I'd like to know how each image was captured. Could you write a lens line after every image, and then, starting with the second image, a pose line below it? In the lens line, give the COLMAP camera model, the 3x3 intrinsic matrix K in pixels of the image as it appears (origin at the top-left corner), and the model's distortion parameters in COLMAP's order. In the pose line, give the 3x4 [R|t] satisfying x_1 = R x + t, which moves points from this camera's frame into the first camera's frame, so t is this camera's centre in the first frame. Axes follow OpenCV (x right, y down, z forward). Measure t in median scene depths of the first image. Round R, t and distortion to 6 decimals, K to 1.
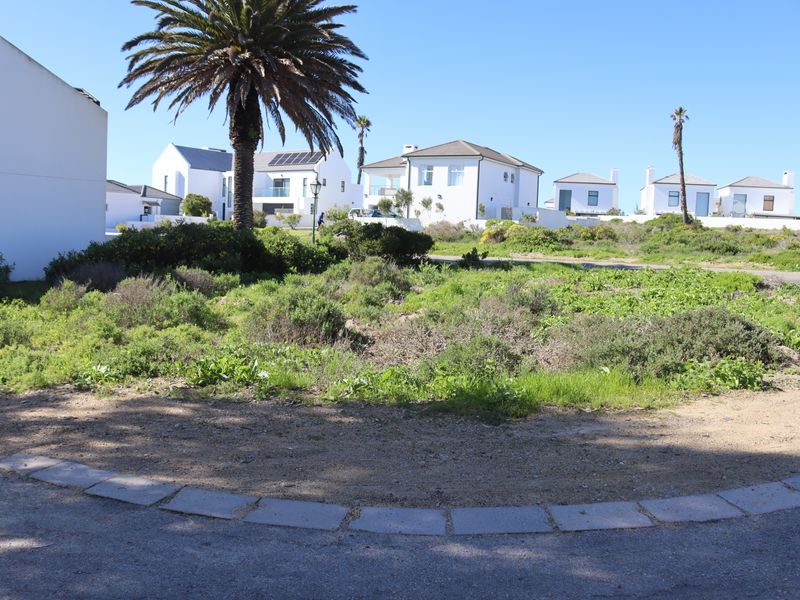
lens RADIAL K [[772.0, 0, 400.0], [0, 772.0, 300.0], [0, 0, 1]] dist [-0.164580, 0.173797]
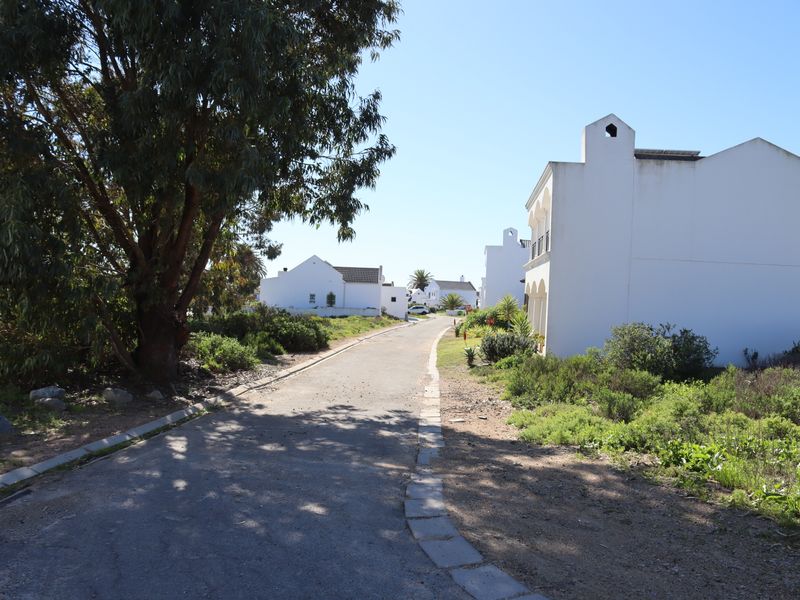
lens RADIAL K [[772.0, 0, 400.0], [0, 772.0, 300.0], [0, 0, 1]] dist [-0.164580, 0.173797]
pose [[0.406980, -0.010416, -0.913378, 0.811906], [-0.098331, 0.993625, -0.055145, -0.030338], [0.908129, 0.112256, 0.403361, 0.364507]]
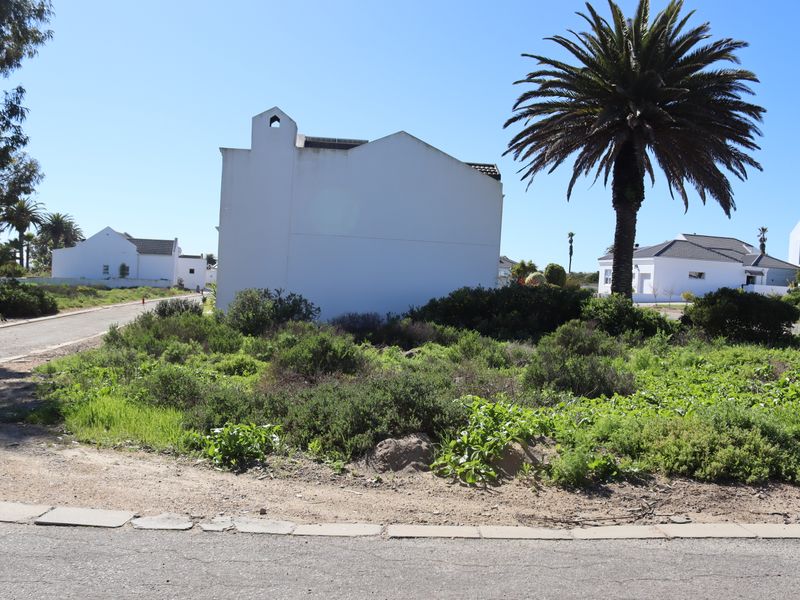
lens RADIAL K [[772.0, 0, 400.0], [0, 772.0, 300.0], [0, 0, 1]] dist [-0.164580, 0.173797]
pose [[0.584003, 0.021712, -0.811461, 1.739193], [-0.093491, 0.994789, -0.040667, -0.059905], [0.806350, 0.099614, 0.582989, 0.882801]]
